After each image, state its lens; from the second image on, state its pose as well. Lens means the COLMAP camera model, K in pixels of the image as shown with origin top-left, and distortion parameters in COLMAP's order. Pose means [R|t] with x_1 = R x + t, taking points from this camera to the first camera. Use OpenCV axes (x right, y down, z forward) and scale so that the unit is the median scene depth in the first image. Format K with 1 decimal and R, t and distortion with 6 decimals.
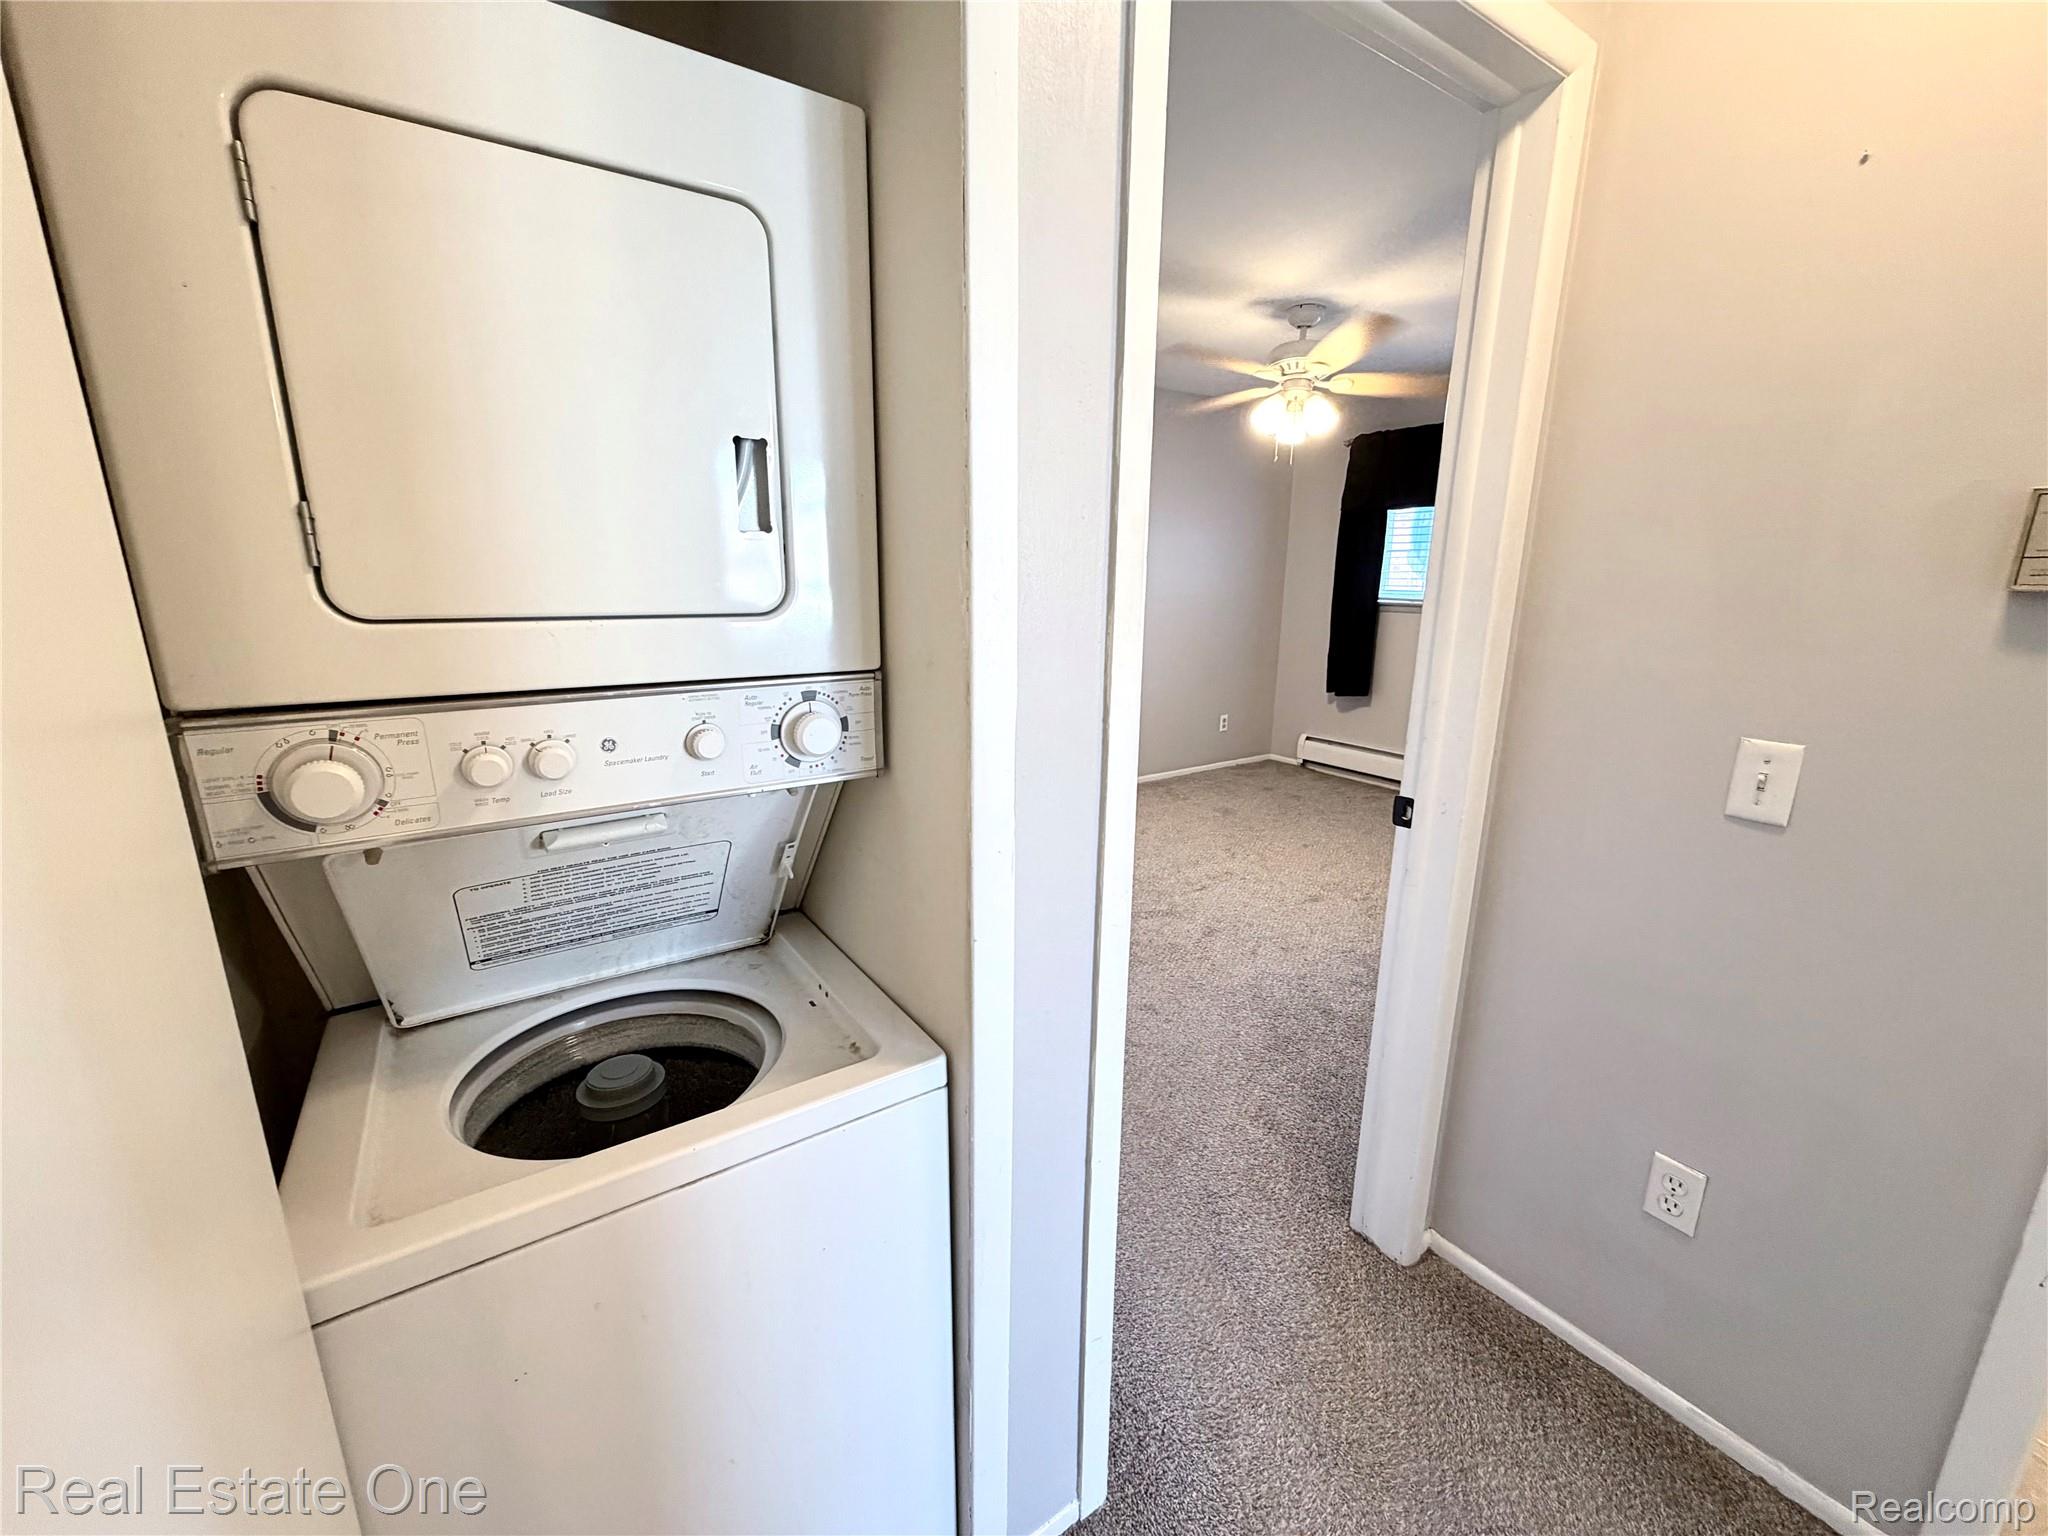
lens RADIAL K [[814.6, 0, 1023.7], [0, 814.6, 768.2], [0, 0, 1]] dist [0.002318, -0.000045]
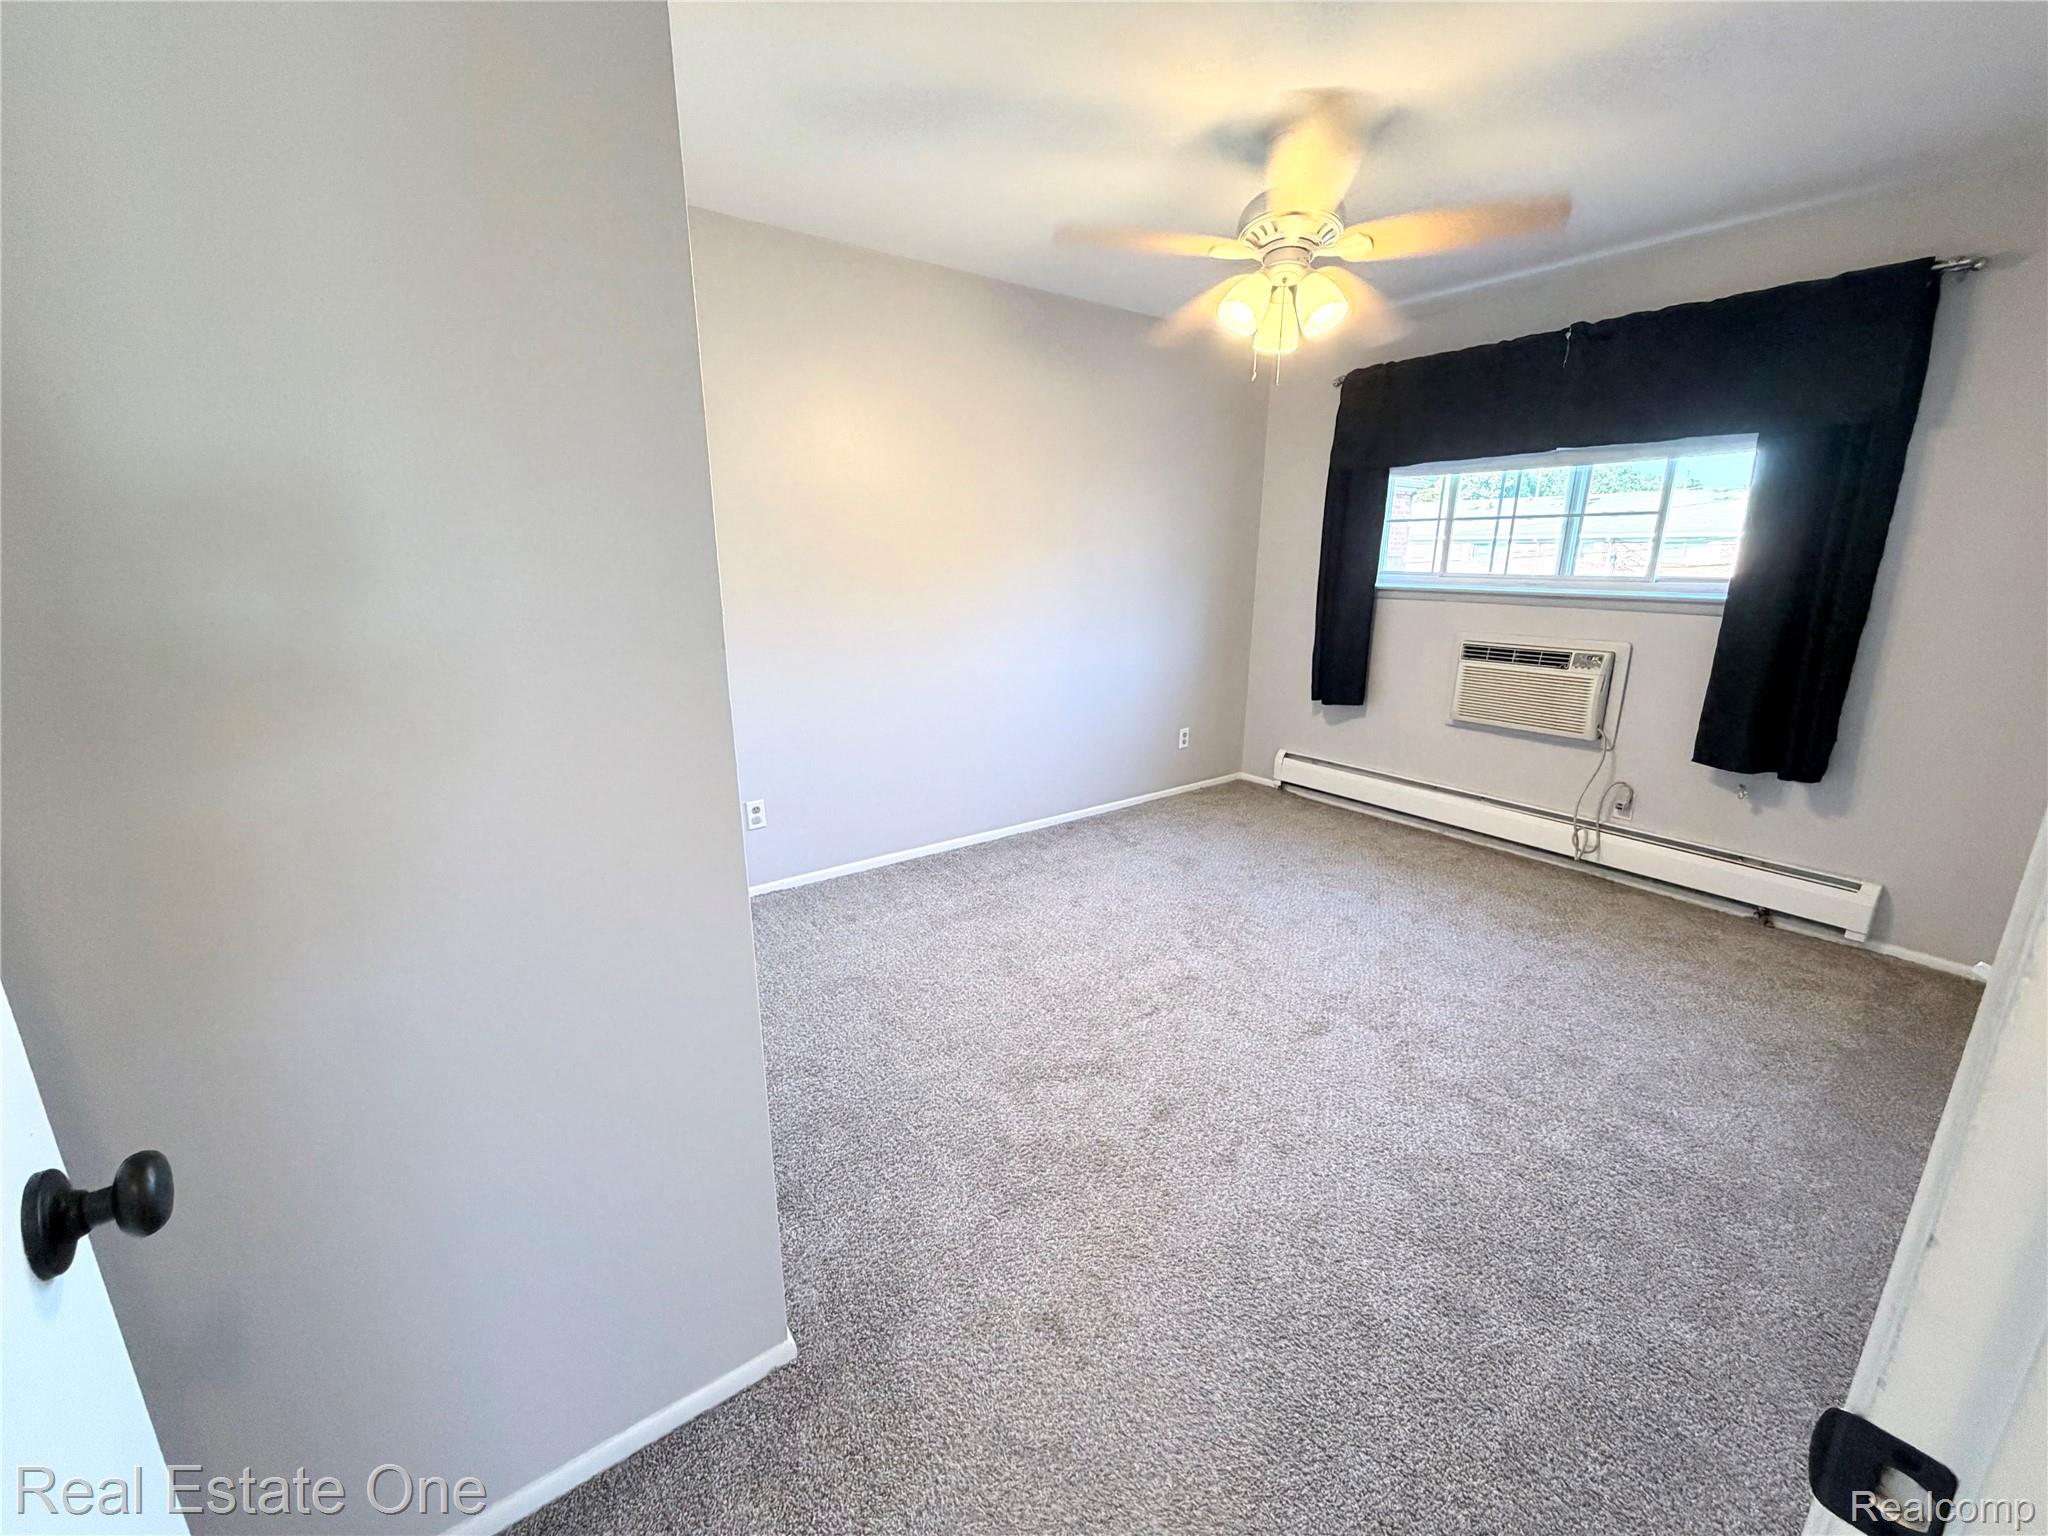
lens RADIAL K [[814.6, 0, 1023.5], [0, 814.6, 769.5], [0, 0, 1]] dist [0.002318, -0.000045]
pose [[0.998981, -0.015727, 0.042306, 0.059156], [0.014762, 0.999626, 0.023018, -0.051247], [-0.042652, -0.022370, 0.998840, 0.227630]]
